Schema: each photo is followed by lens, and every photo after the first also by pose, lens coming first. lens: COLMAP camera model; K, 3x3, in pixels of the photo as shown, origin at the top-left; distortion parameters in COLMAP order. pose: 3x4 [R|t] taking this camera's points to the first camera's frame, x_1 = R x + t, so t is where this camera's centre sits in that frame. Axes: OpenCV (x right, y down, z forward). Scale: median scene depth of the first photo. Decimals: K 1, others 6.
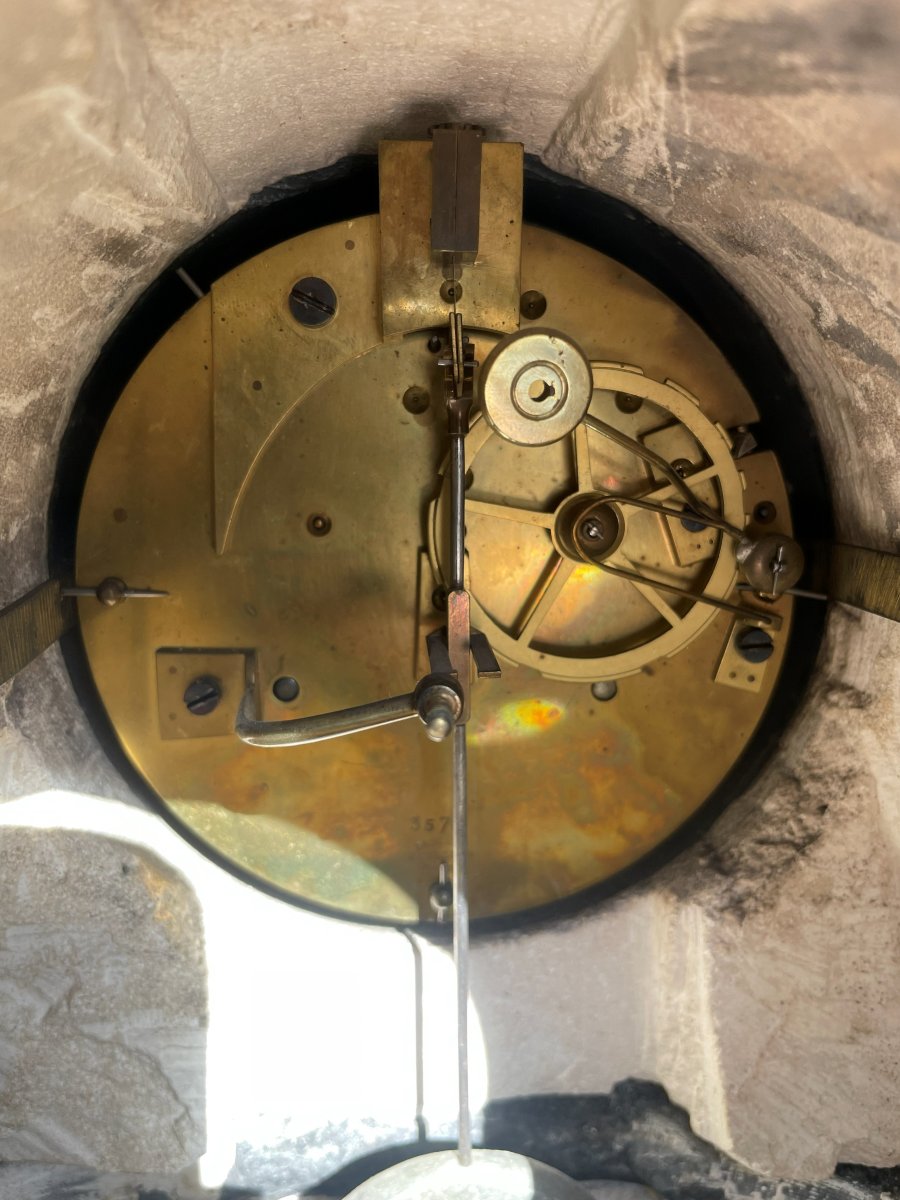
lens RADIAL K [[983.4, 0, 447.1], [0, 983.4, 594.1], [0, 0, 1]] dist [0.060712, -0.135708]
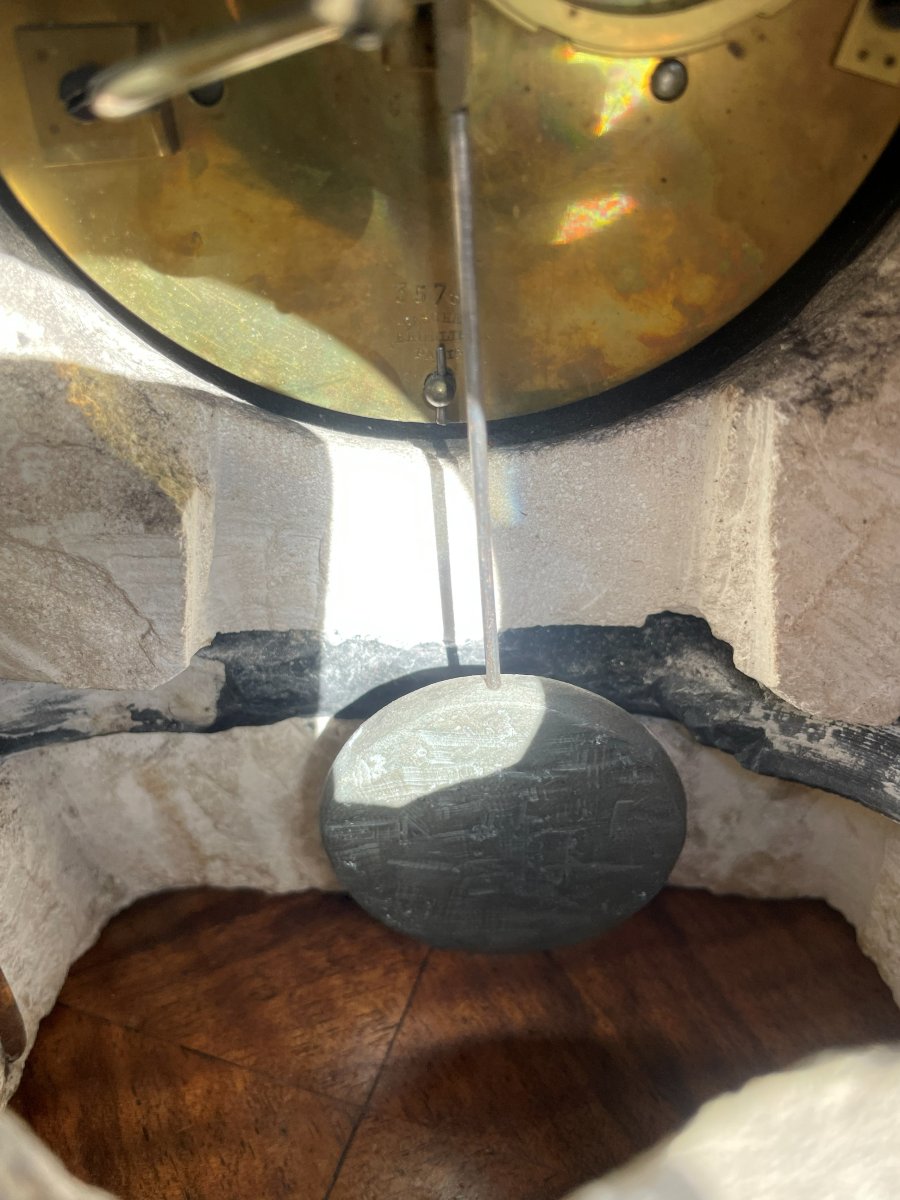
lens RADIAL K [[983.4, 0, 447.1], [0, 983.4, 594.1], [0, 0, 1]] dist [0.060712, -0.135708]
pose [[0.996318, 0.023630, -0.082419, 0.072004], [0.010971, 0.918237, 0.395878, 0.148060], [0.085035, -0.395325, 0.914597, 0.222853]]
